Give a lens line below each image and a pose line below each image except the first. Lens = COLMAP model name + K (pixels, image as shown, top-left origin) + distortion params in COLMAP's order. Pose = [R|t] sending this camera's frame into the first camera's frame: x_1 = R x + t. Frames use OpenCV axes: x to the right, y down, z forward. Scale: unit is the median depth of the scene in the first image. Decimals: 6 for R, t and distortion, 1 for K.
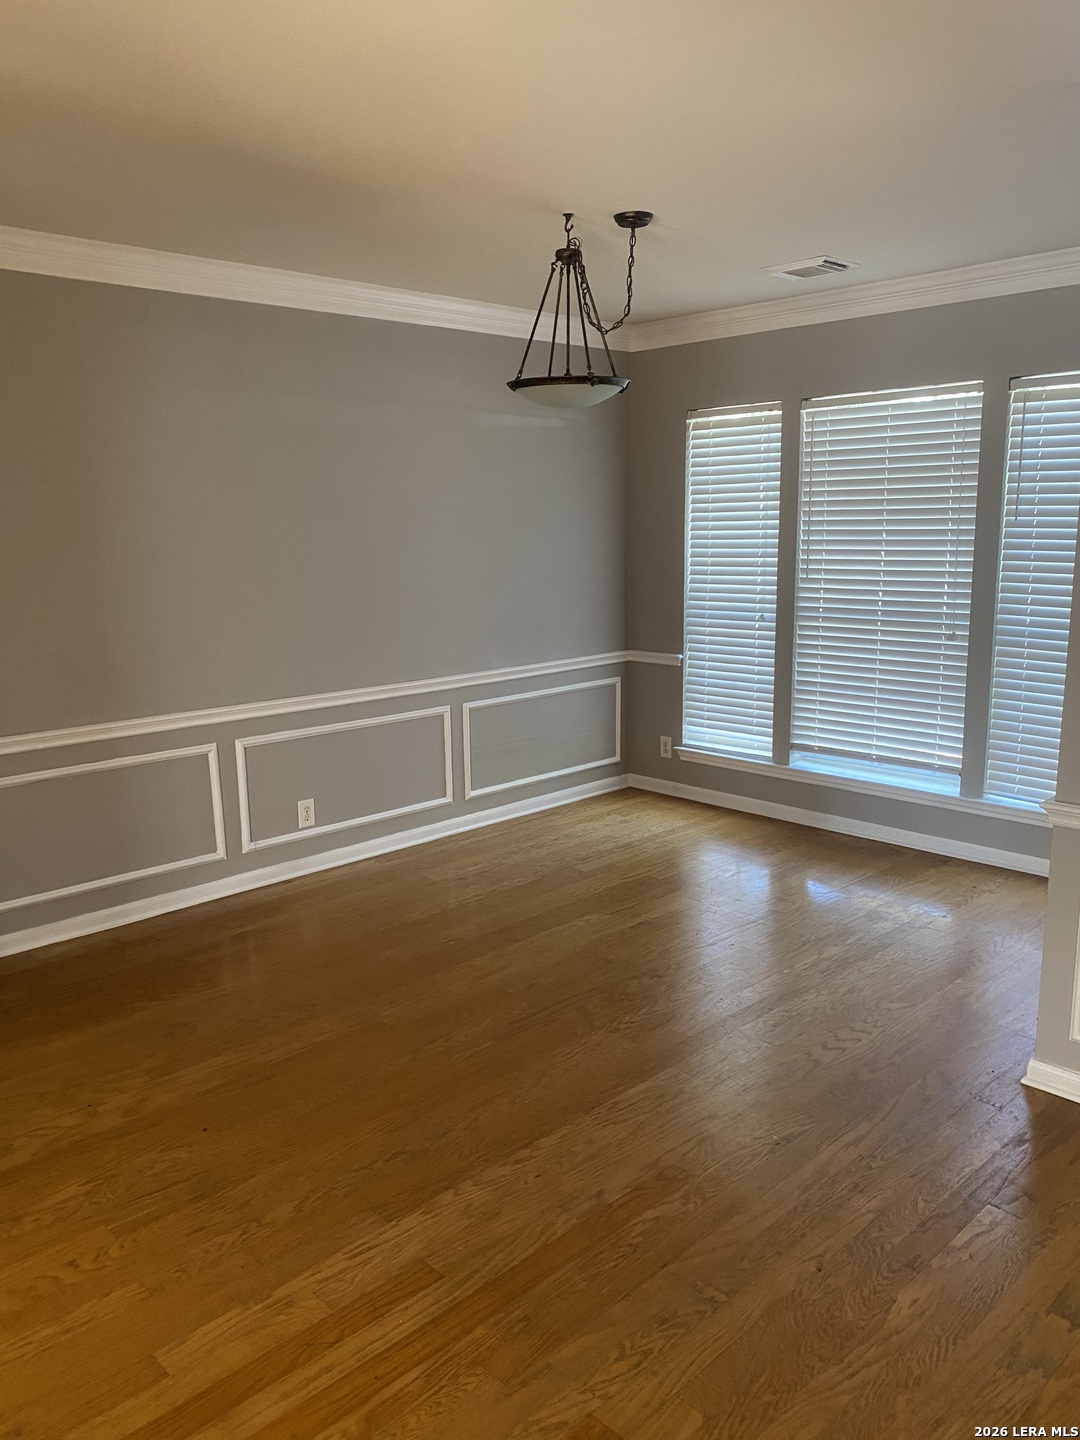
lens RADIAL K [[1108.6, 0, 526.0], [0, 1108.6, 722.0], [0, 0, 1]] dist [0.043417, -0.041022]
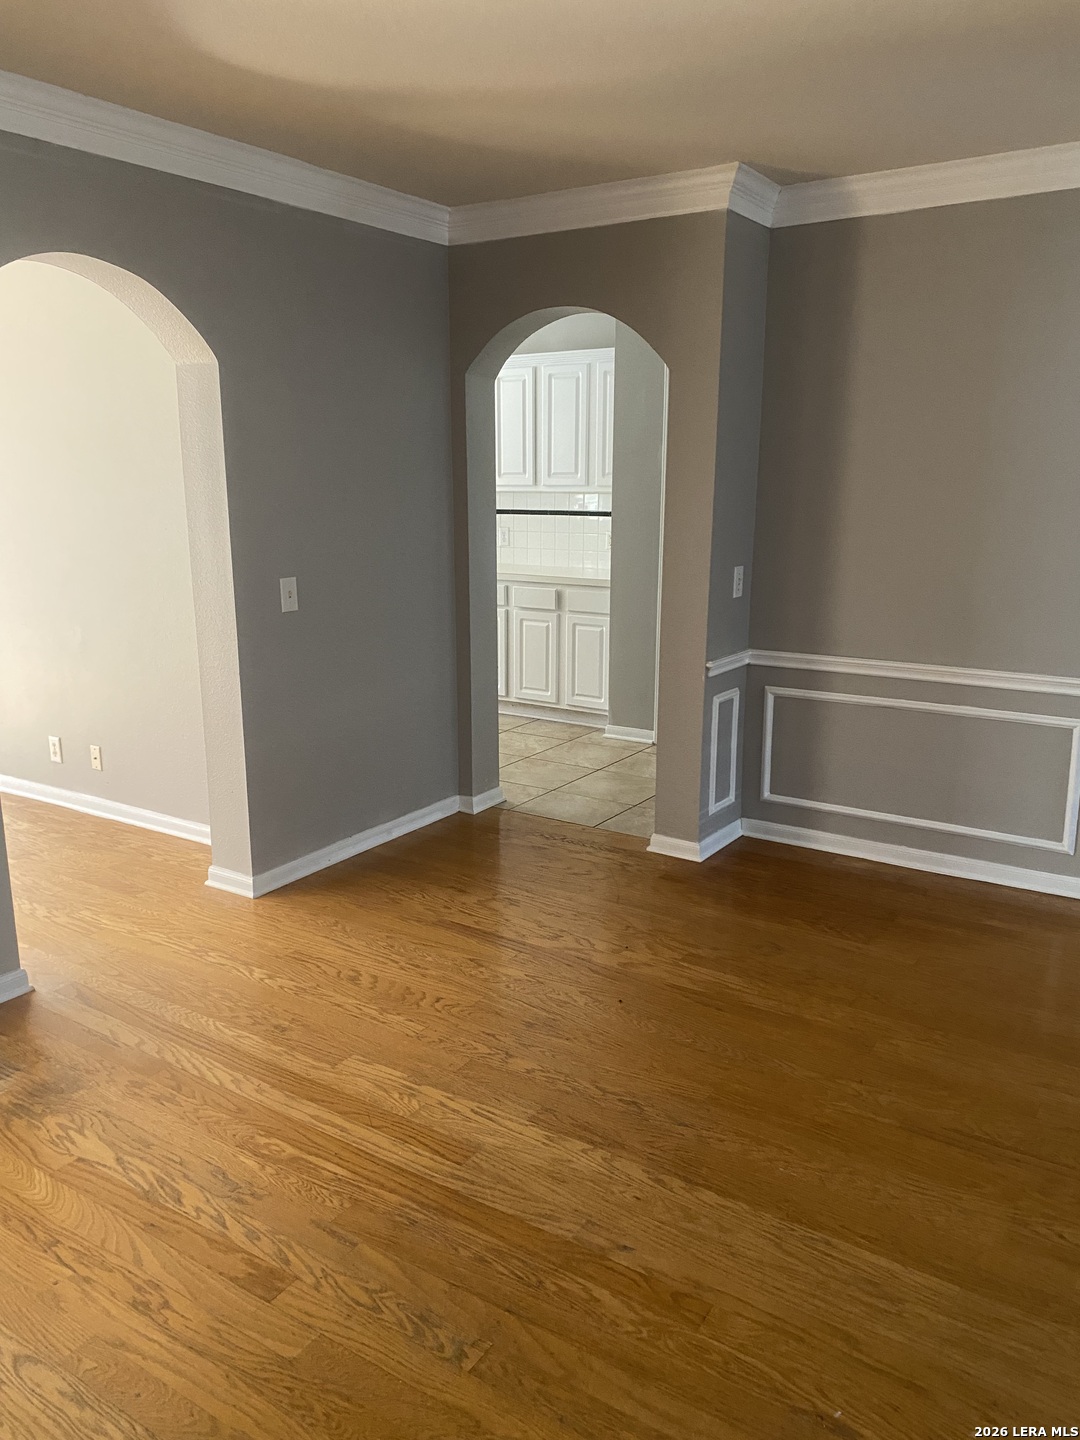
lens RADIAL K [[1108.6, 0, 543.4], [0, 1108.6, 730.2], [0, 0, 1]] dist [0.043417, -0.041022]
pose [[0.219823, 0.240023, -0.945551, 0.727196], [-0.179236, 0.962697, 0.202706, -0.120927], [0.958933, 0.124917, 0.254644, 0.628050]]
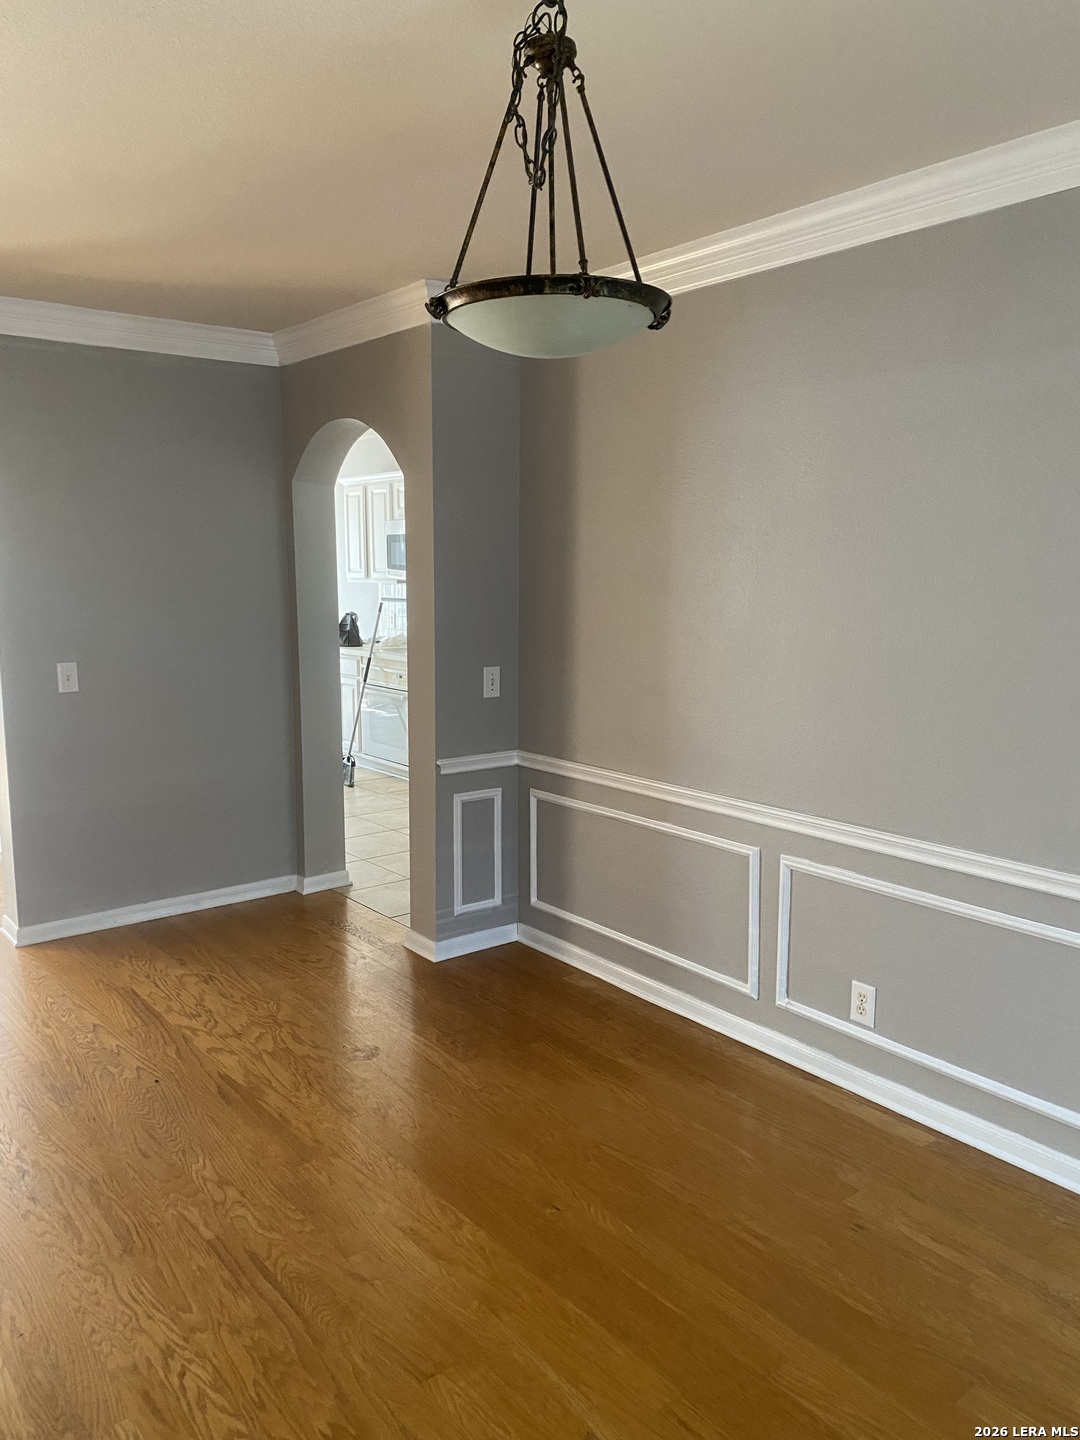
lens RADIAL K [[1108.6, 0, 548.2], [0, 1108.6, 733.1], [0, 0, 1]] dist [0.043417, -0.041022]
pose [[-0.094396, 0.167630, -0.981320, 0.784377], [-0.181799, 0.966244, 0.182542, -0.282959], [0.978795, 0.195634, -0.060734, 1.456742]]
